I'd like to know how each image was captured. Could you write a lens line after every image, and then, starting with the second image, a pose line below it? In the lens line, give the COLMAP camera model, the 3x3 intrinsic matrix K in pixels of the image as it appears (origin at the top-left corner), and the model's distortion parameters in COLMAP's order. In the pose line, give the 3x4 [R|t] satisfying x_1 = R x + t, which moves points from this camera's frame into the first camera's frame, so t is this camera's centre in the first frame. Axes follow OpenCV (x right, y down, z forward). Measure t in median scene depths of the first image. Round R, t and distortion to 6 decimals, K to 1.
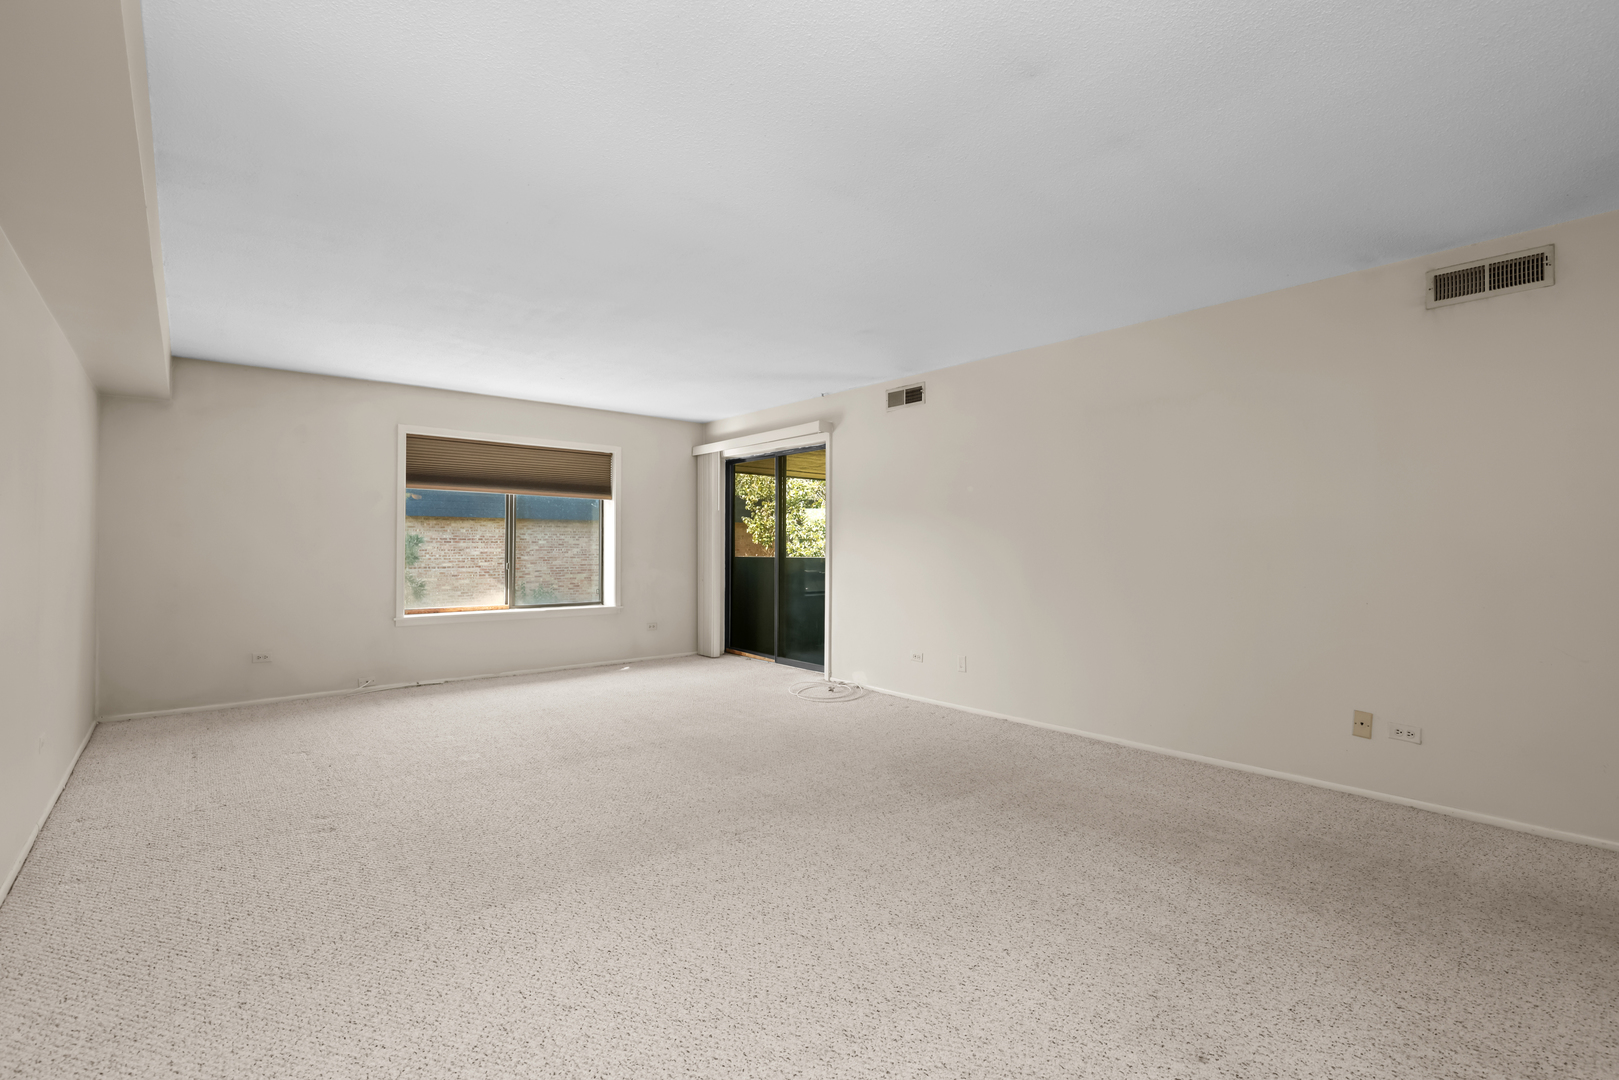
lens RADIAL K [[739.6, 0, 816.8], [0, 739.6, 528.2], [0, 0, 1]] dist [0.002118, -0.000102]
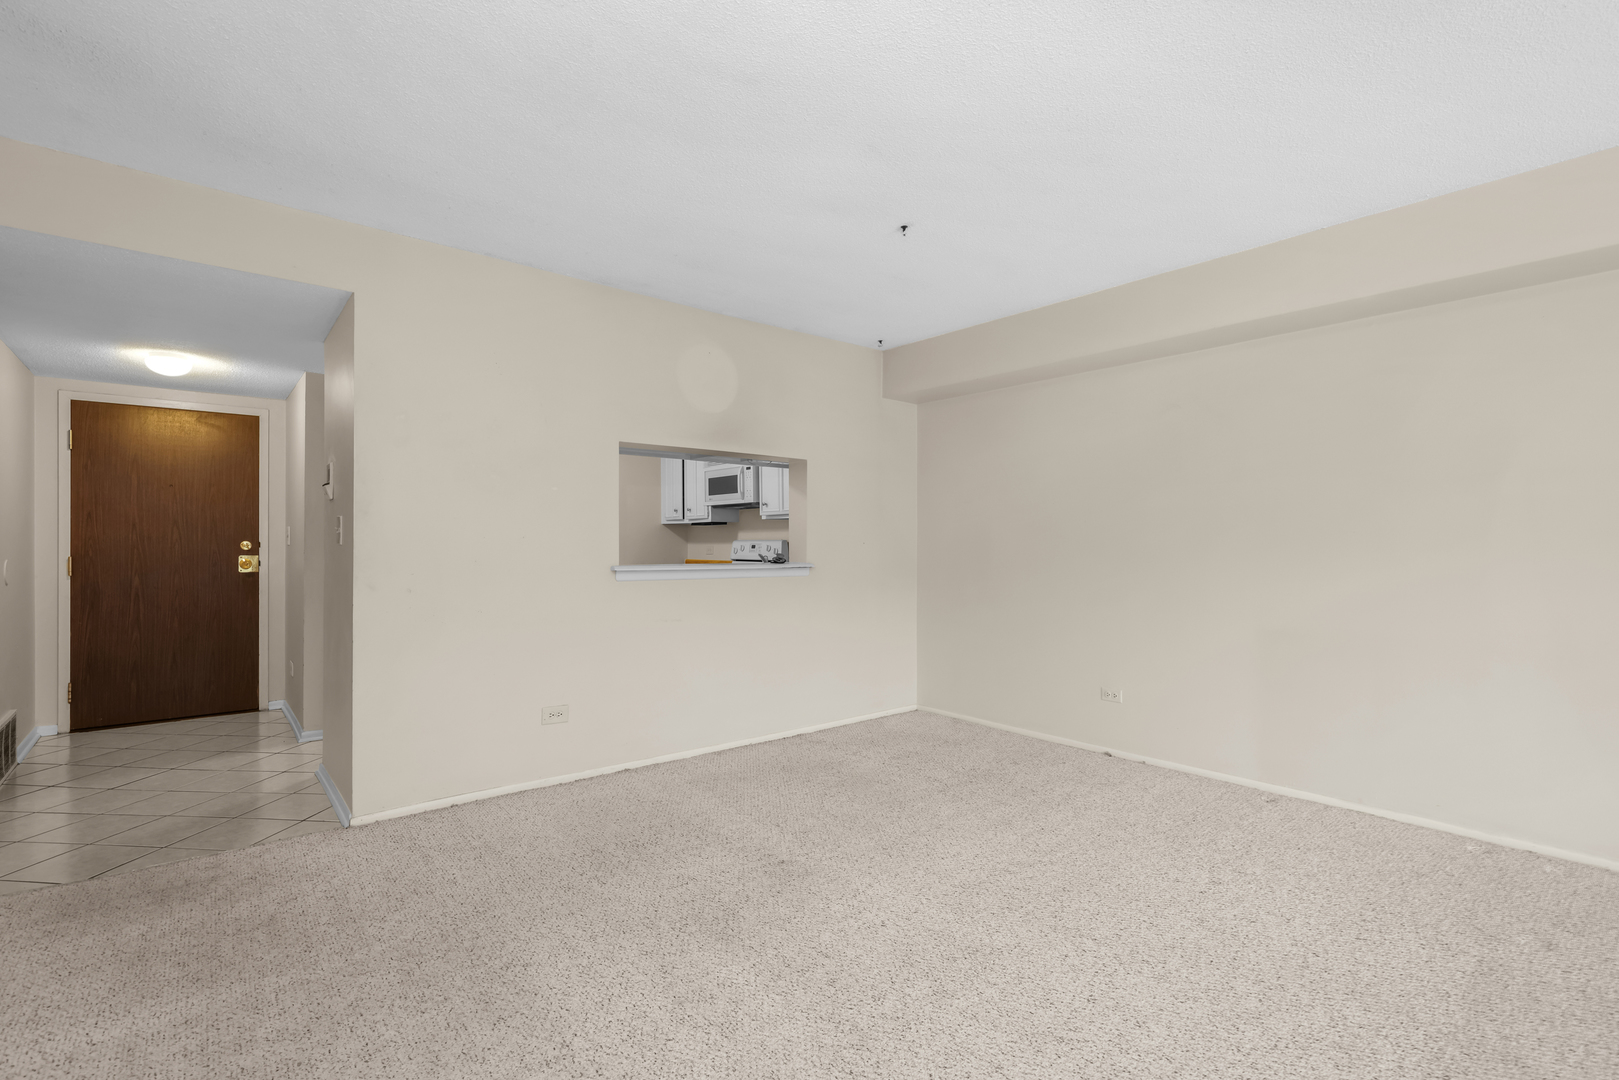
lens RADIAL K [[739.6, 0, 808.9], [0, 739.6, 542.8], [0, 0, 1]] dist [0.002118, -0.000102]
pose [[-0.999849, -0.004568, 0.016788, 0.145825], [-0.004974, 0.999694, -0.024213, 0.021610], [-0.016672, -0.024293, -0.999566, 0.868287]]
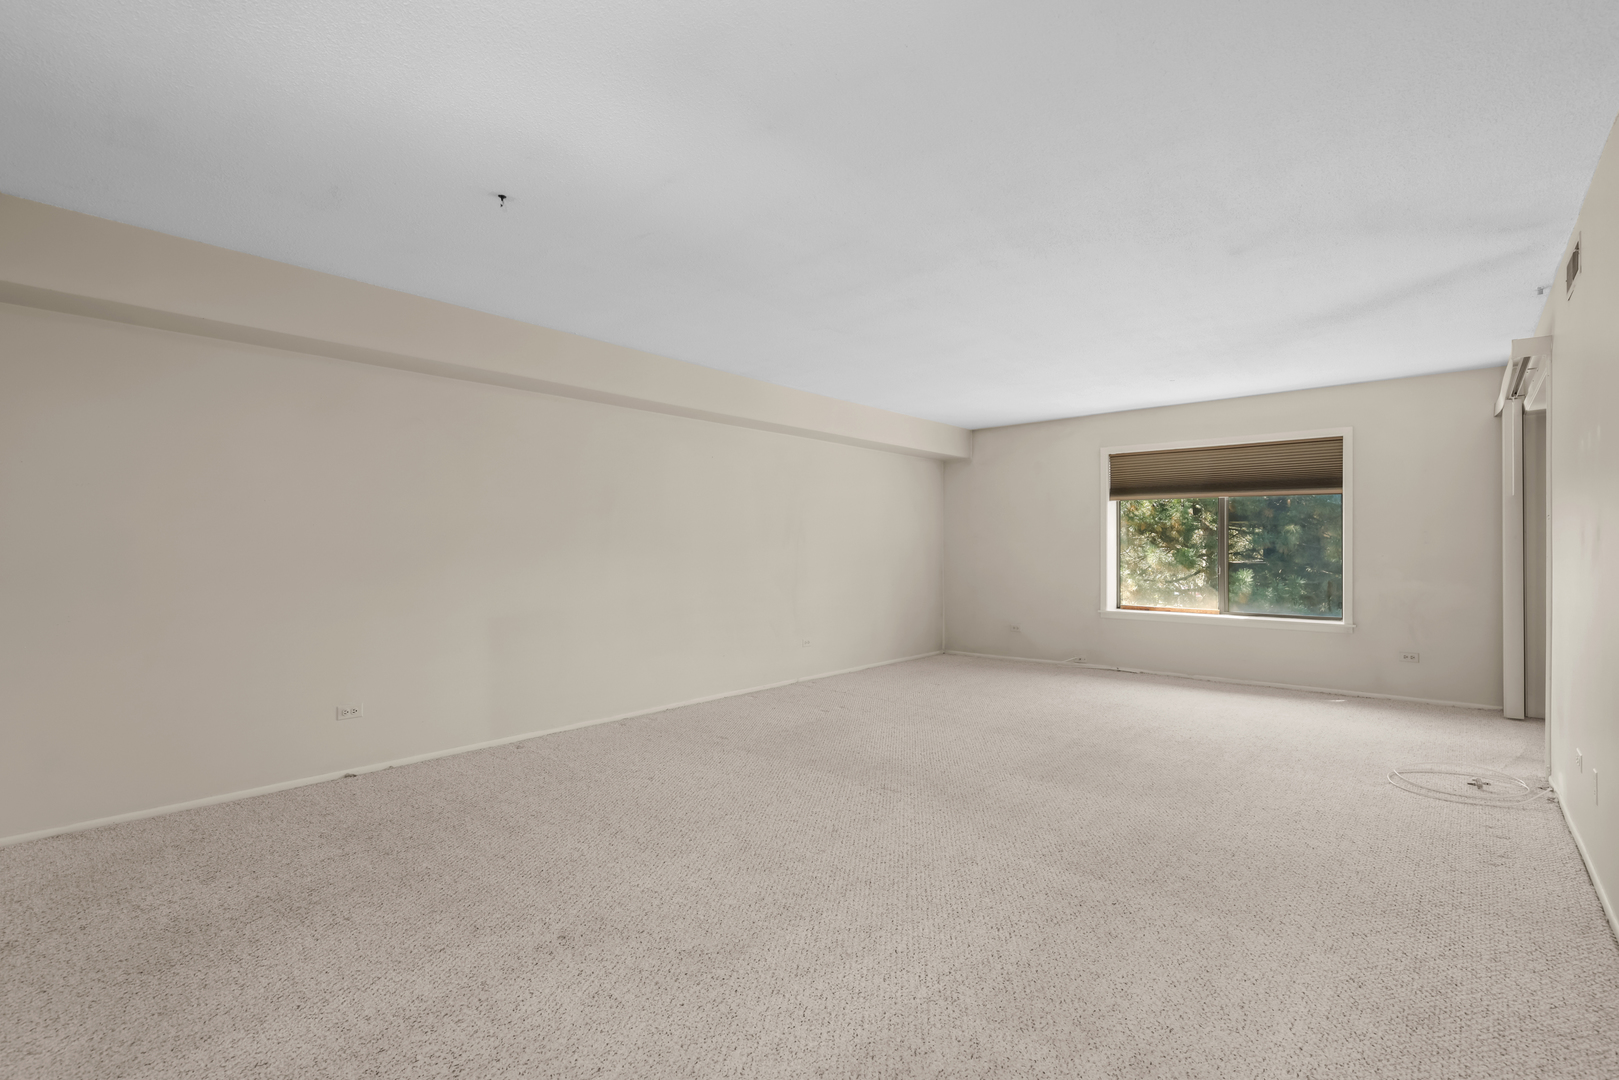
lens RADIAL K [[739.6, 0, 805.3], [0, 739.6, 538.1], [0, 0, 1]] dist [0.002118, -0.000102]
pose [[0.138461, -0.015705, -0.990243, 0.629503], [0.022444, 0.999667, -0.012717, 0.010739], [0.990114, -0.020464, 0.138767, 0.418668]]
